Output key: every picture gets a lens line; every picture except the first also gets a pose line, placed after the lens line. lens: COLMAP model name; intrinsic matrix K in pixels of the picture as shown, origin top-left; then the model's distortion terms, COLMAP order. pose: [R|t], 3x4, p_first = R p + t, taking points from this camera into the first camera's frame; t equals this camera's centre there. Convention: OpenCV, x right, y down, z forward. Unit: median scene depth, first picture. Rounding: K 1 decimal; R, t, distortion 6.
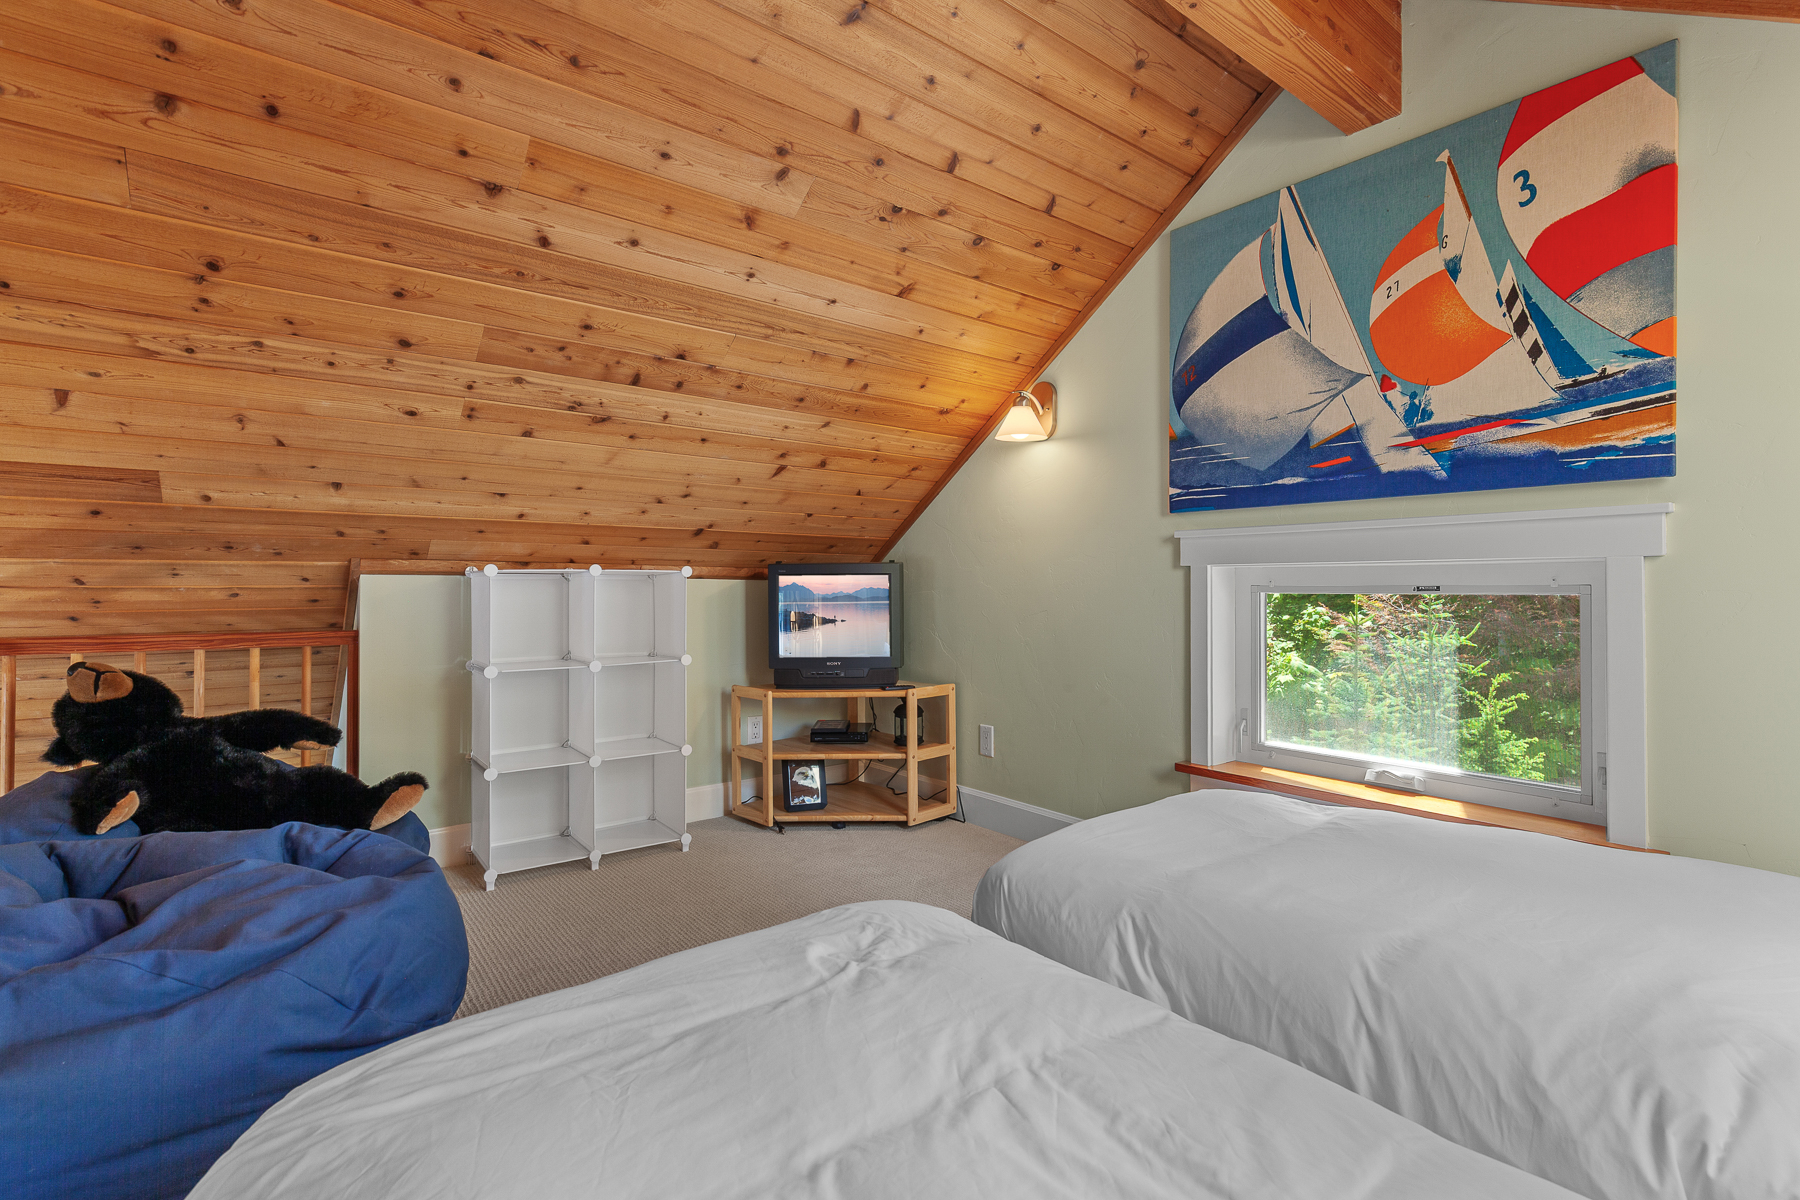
lens RADIAL K [[818.0, 0, 902.3], [0, 818.0, 592.8], [0, 0, 1]] dist [0.005043, -0.000043]
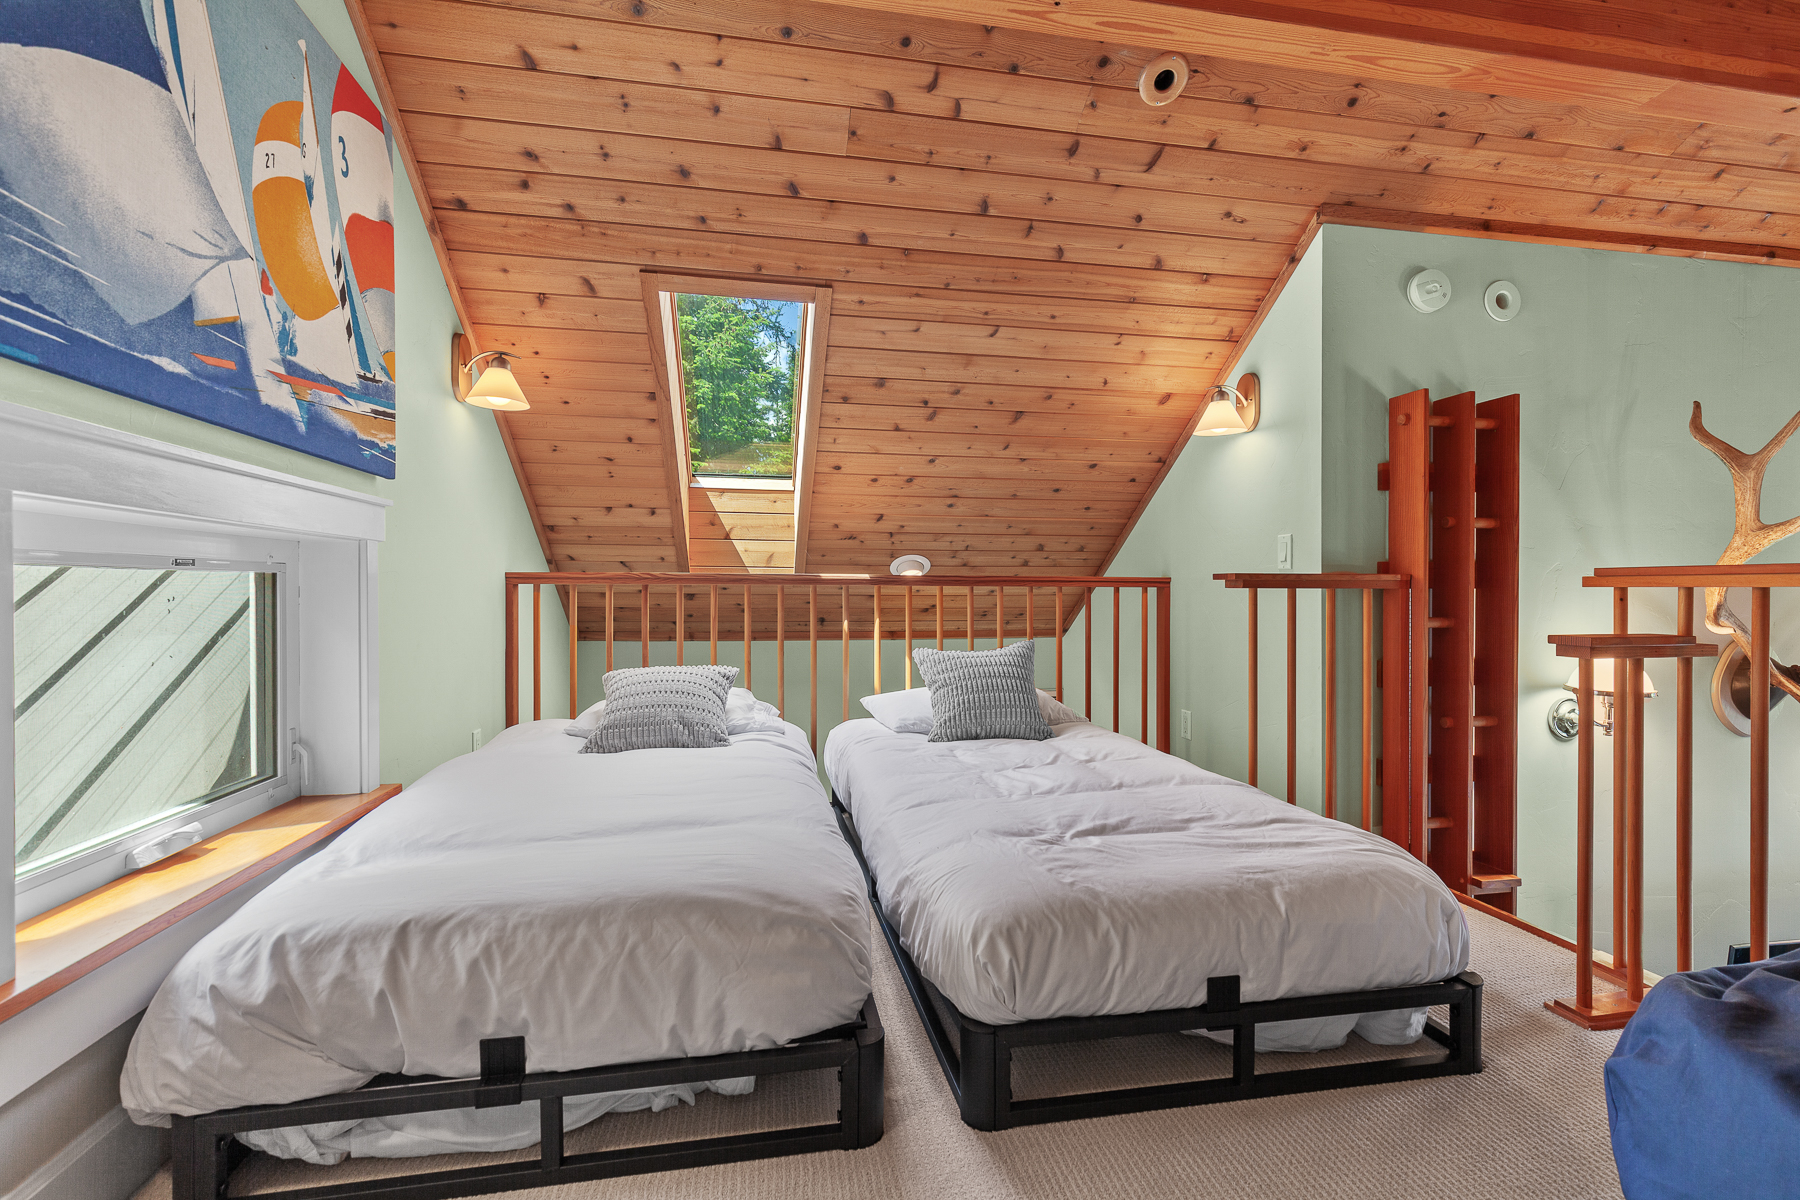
lens RADIAL K [[818.0, 0, 901.1], [0, 818.0, 592.7], [0, 0, 1]] dist [0.005043, -0.000043]
pose [[-0.898908, -0.005836, 0.438099, -0.248346], [-0.000191, 0.999916, 0.012928, 0.012960], [-0.438138, 0.011538, -0.898834, 1.426056]]
